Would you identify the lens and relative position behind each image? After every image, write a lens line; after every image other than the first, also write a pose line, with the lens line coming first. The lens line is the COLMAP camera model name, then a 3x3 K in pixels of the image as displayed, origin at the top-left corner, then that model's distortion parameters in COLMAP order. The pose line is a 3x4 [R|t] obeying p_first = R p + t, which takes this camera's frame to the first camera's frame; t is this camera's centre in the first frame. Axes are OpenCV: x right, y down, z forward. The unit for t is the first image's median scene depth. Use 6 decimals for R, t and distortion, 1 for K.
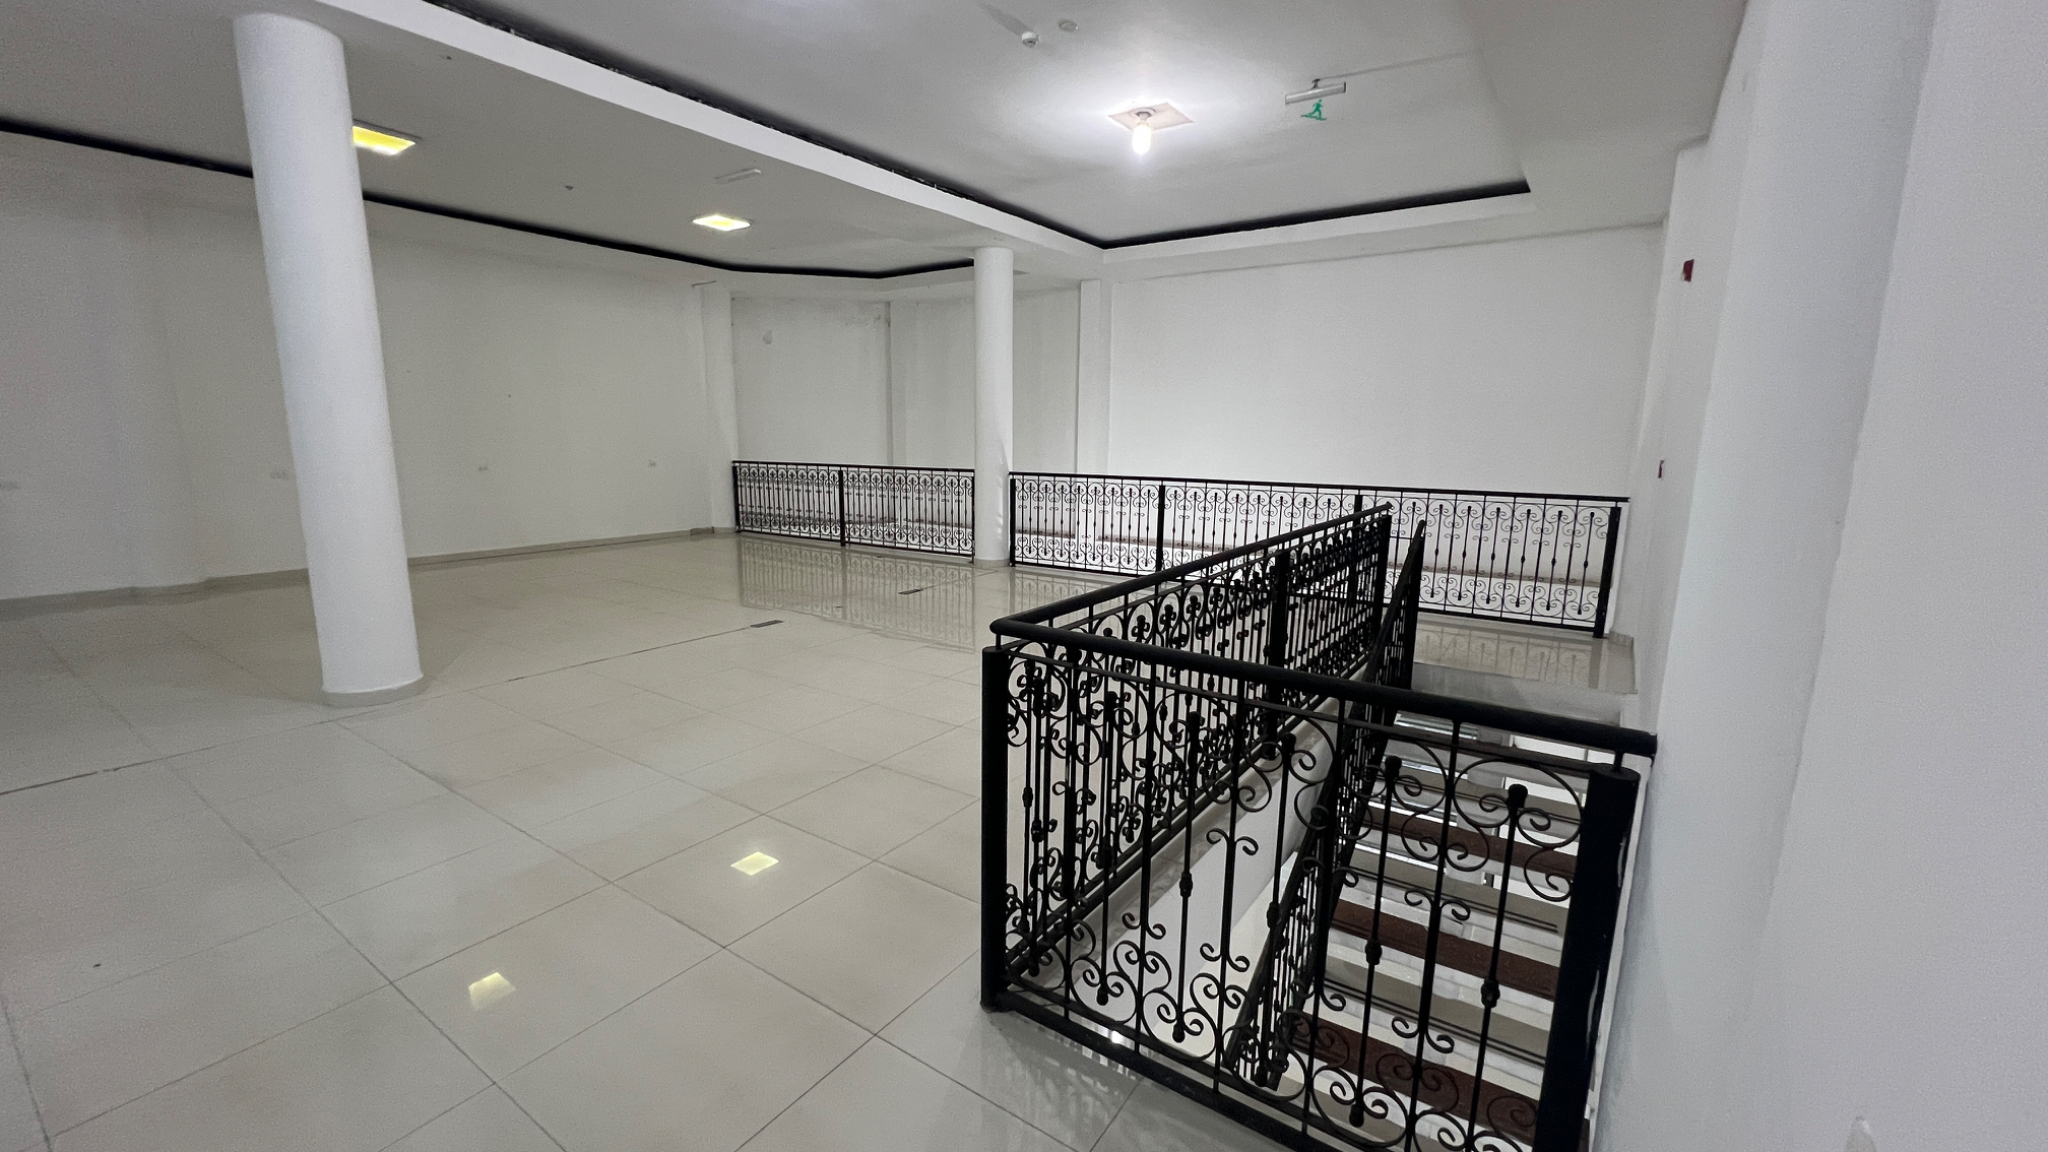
lens RADIAL K [[823.4, 0, 1024.0], [0, 823.4, 576.0], [0, 0, 1]] dist [0.016260, 0.000037]
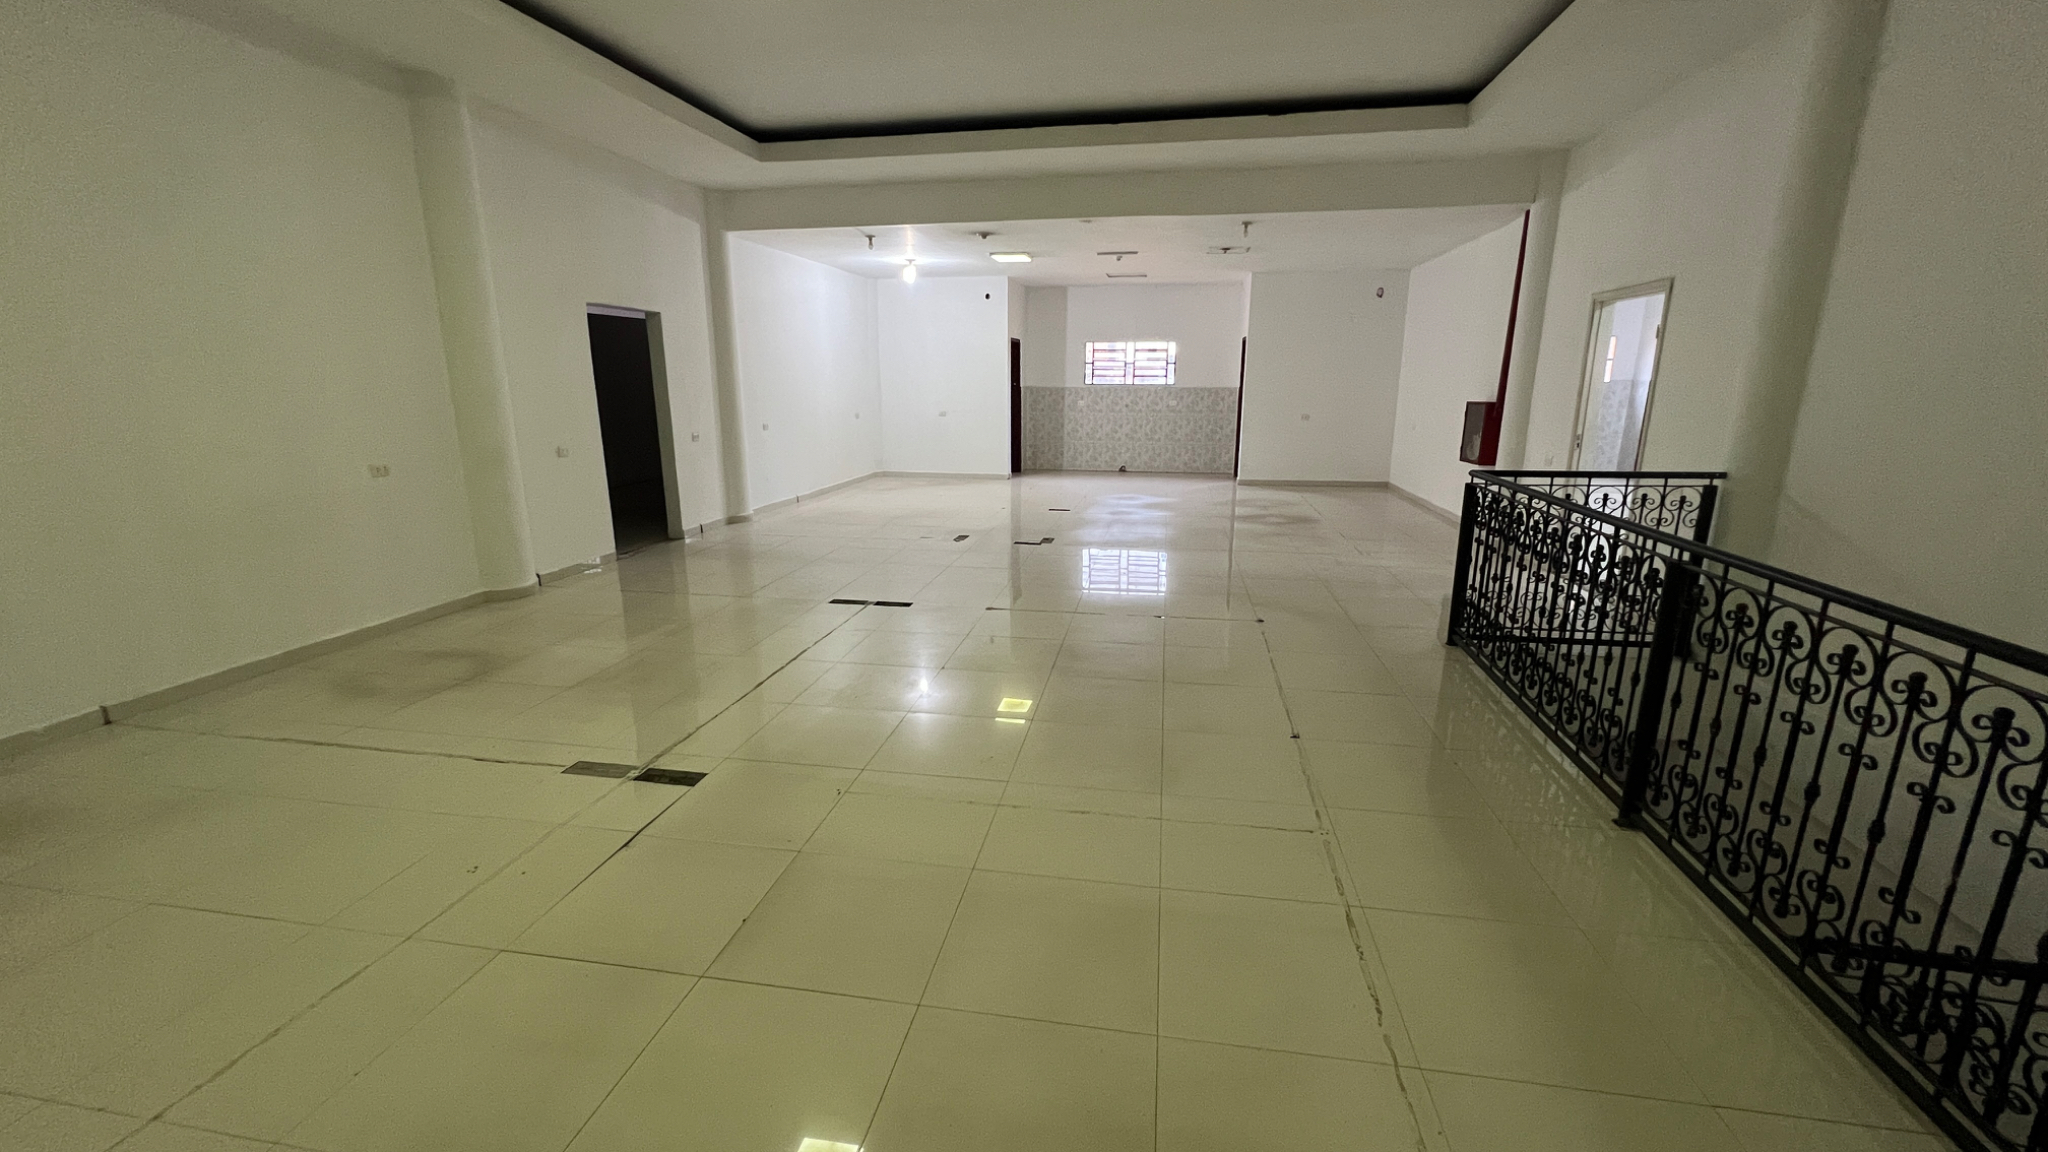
lens RADIAL K [[823.4, 0, 1024.0], [0, 823.4, 576.0], [0, 0, 1]] dist [0.016260, 0.000037]
pose [[0.424369, 0.214880, -0.879624, 0.954861], [-0.161752, 0.973799, 0.159849, 0.106658], [0.890925, 0.074445, 0.448007, -0.730000]]
